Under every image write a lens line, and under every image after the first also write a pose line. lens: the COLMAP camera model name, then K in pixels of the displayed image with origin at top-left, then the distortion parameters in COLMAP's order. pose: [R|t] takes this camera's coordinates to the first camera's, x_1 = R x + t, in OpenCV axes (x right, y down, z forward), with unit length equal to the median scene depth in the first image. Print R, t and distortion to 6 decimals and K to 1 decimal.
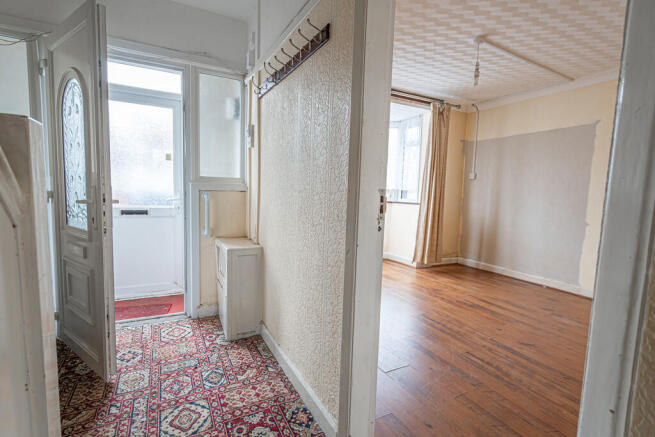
lens RADIAL K [[314.6, 0, 327.9], [0, 314.6, 217.9], [0, 0, 1]] dist [-0.001917, 0.000191]
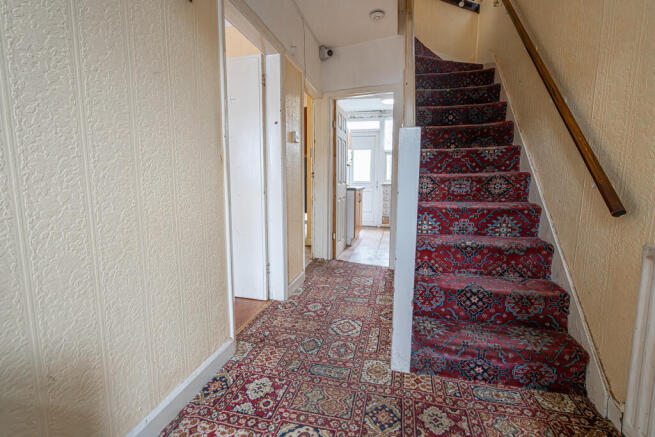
lens RADIAL K [[300.6, 0, 326.4], [0, 300.6, 216.0], [0, 0, 1]] dist [-0.001993, -0.000071]
pose [[-0.752052, -0.112680, 0.649401, -0.712572], [0.029602, 0.978509, 0.204066, -0.081871], [-0.658439, 0.172692, -0.732554, 1.153520]]
